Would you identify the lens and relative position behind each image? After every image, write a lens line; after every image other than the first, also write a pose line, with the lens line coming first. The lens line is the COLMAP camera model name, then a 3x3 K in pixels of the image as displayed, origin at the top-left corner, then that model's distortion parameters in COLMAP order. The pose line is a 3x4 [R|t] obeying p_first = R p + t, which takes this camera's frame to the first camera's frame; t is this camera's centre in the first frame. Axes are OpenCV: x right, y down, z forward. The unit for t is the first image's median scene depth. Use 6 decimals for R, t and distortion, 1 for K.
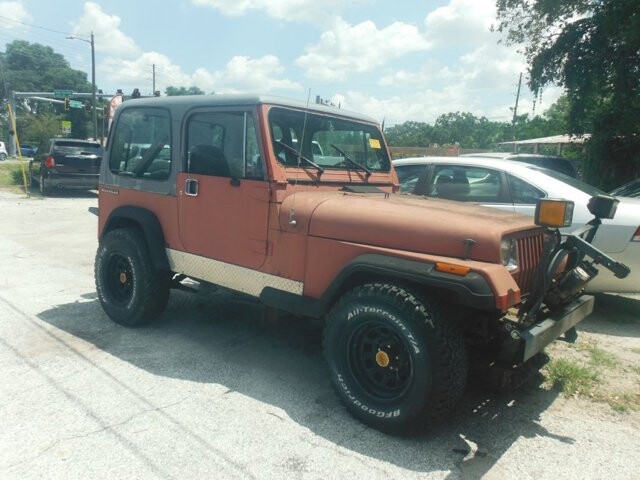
lens RADIAL K [[527.6, 0, 308.3], [0, 527.6, 241.1], [0, 0, 1]] dist [-0.005430, 0.030262]
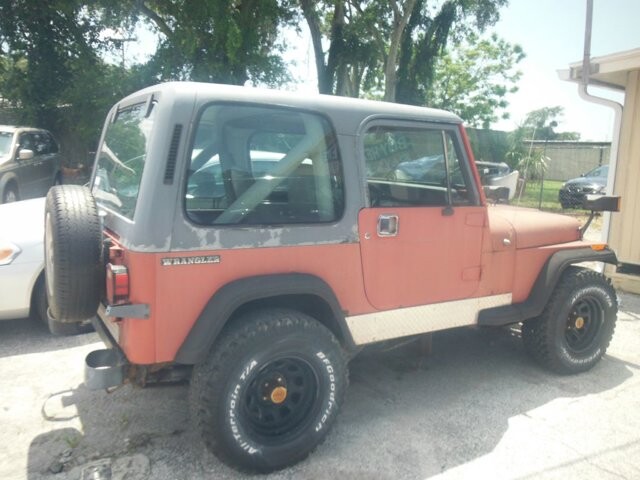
lens RADIAL K [[527.6, 0, 319.7], [0, 527.6, 241.1], [0, 0, 1]] dist [-0.005430, 0.030262]
pose [[0.326463, -0.203539, 0.923035, -1.036677], [0.119186, 0.977610, 0.173419, -0.242109], [-0.937665, 0.053398, 0.343413, 0.903450]]
